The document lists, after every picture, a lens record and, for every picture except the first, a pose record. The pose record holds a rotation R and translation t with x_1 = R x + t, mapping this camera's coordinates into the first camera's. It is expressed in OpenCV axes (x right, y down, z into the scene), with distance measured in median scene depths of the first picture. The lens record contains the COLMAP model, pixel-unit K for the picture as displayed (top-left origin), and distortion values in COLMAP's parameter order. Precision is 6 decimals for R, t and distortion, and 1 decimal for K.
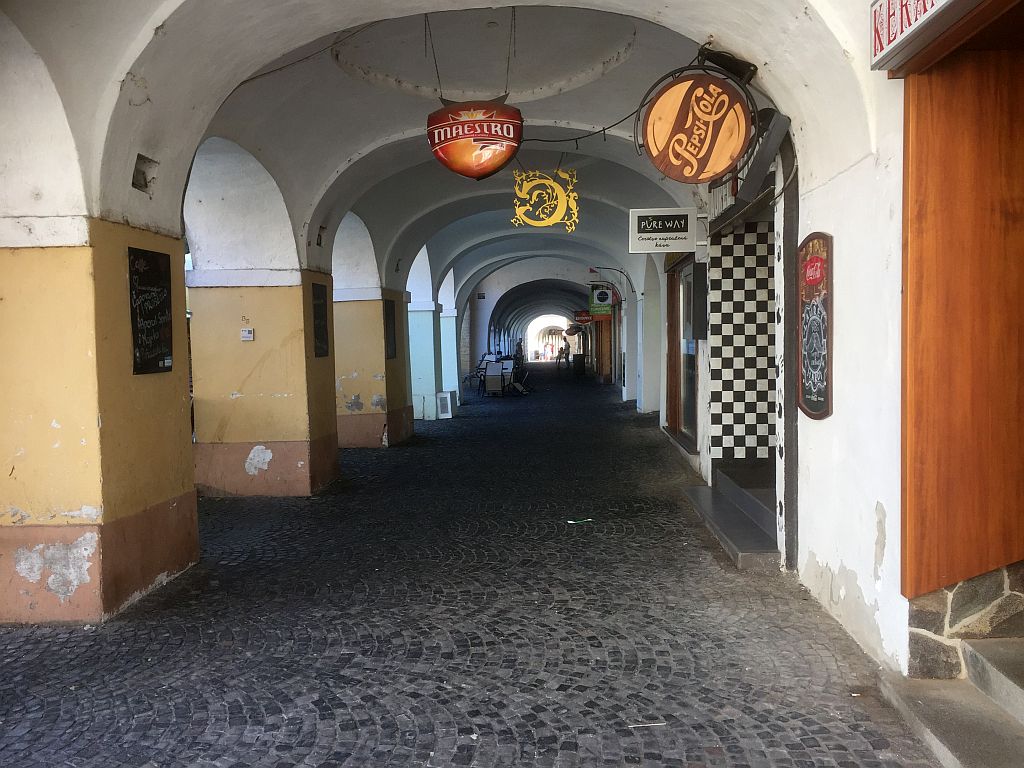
lens RADIAL K [[856.6, 0, 512.0], [0, 856.6, 384.0], [0, 0, 1]] dist [0.133879, 0.001048]
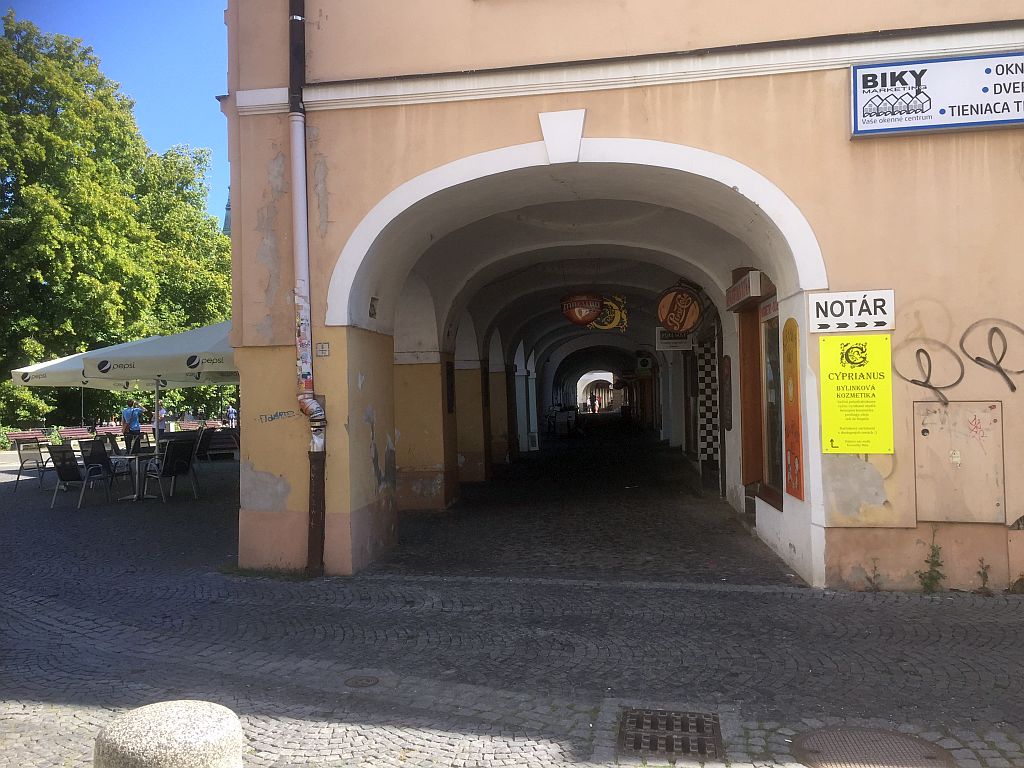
lens RADIAL K [[856.6, 0, 512.0], [0, 856.6, 384.0], [0, 0, 1]] dist [0.133879, 0.001048]
pose [[0.998652, -0.004652, -0.051690, -0.074125], [0.001463, 0.998103, -0.061554, 0.032394], [0.051879, 0.061395, 0.996764, -0.810009]]
